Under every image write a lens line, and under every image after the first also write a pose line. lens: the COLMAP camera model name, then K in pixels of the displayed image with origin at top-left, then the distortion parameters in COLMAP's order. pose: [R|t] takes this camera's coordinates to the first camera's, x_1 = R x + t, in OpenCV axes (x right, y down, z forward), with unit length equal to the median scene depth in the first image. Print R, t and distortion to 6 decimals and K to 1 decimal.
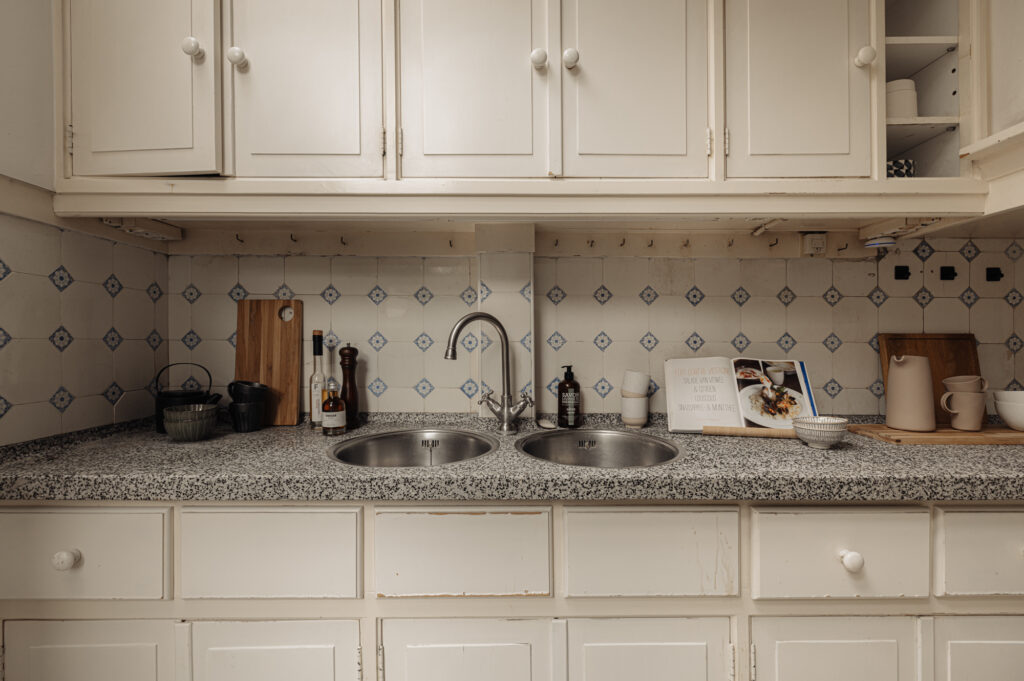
lens RADIAL K [[480.7, 0, 514.8], [0, 480.7, 346.9], [0, 0, 1]] dist [0.005578, -0.000433]
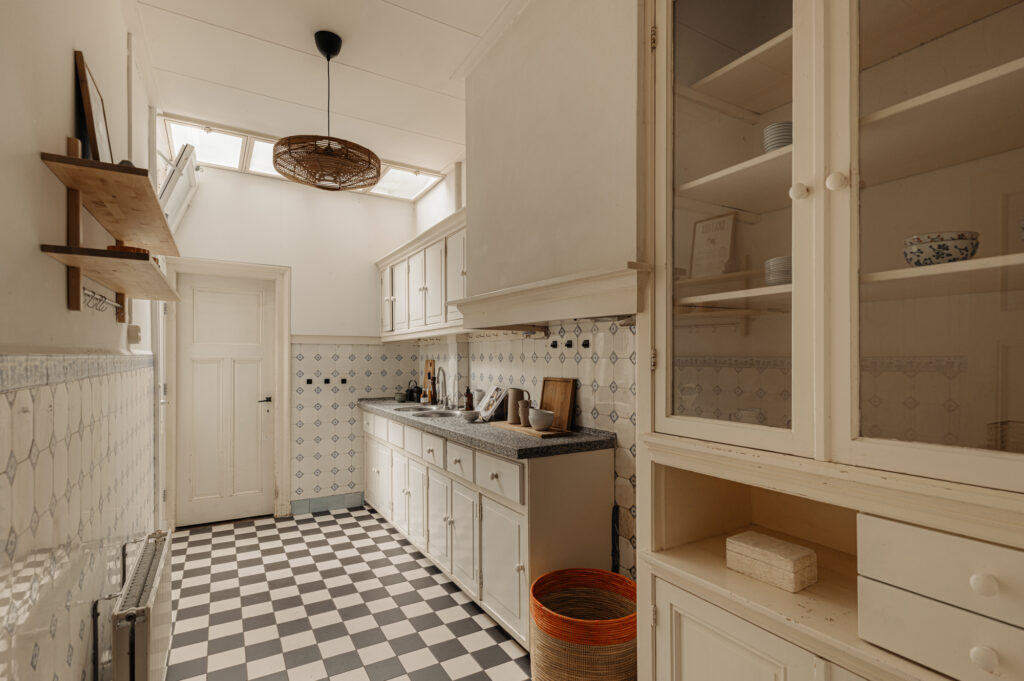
lens RADIAL K [[500.7, 0, 511.0], [0, 500.7, 349.7], [0, 0, 1]] dist [-0.000089, -0.000004]
pose [[0.494530, -0.018087, -0.868972, 2.631406], [-0.003595, 0.999732, -0.022854, -0.099147], [0.869153, 0.014426, 0.494333, -0.099478]]
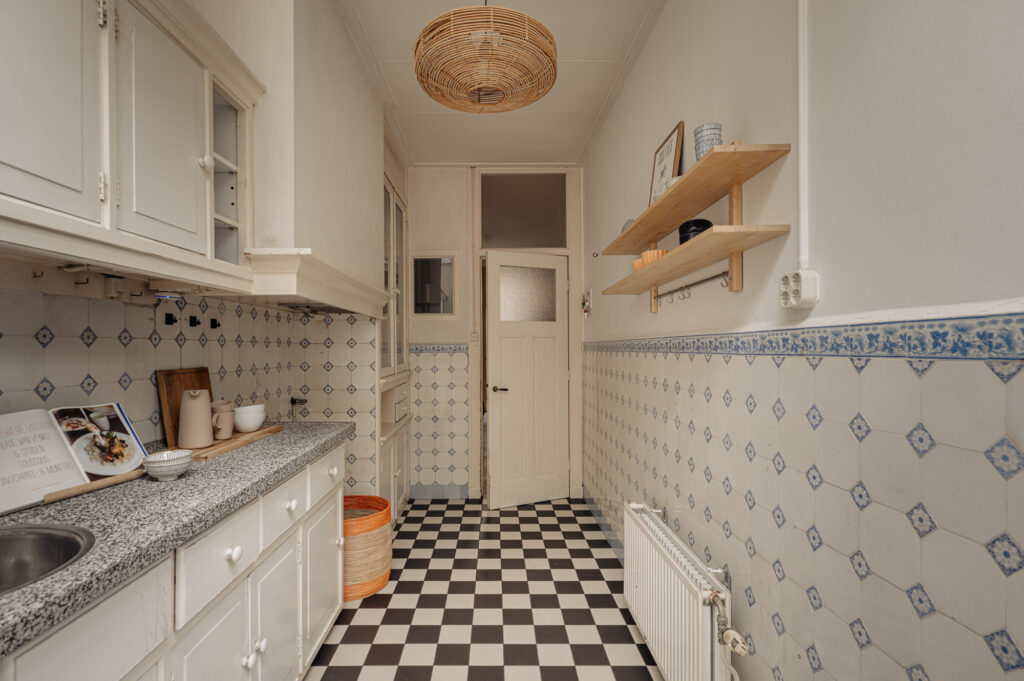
lens RADIAL K [[480.7, 0, 509.2], [0, 480.7, 342.3], [0, 0, 1]] dist [0.005578, -0.000433]
pose [[-0.020580, 0.005445, 0.999773, -0.468654], [0.001443, 0.999984, -0.005417, -0.096953], [-0.999787, 0.001331, -0.020588, 0.190845]]
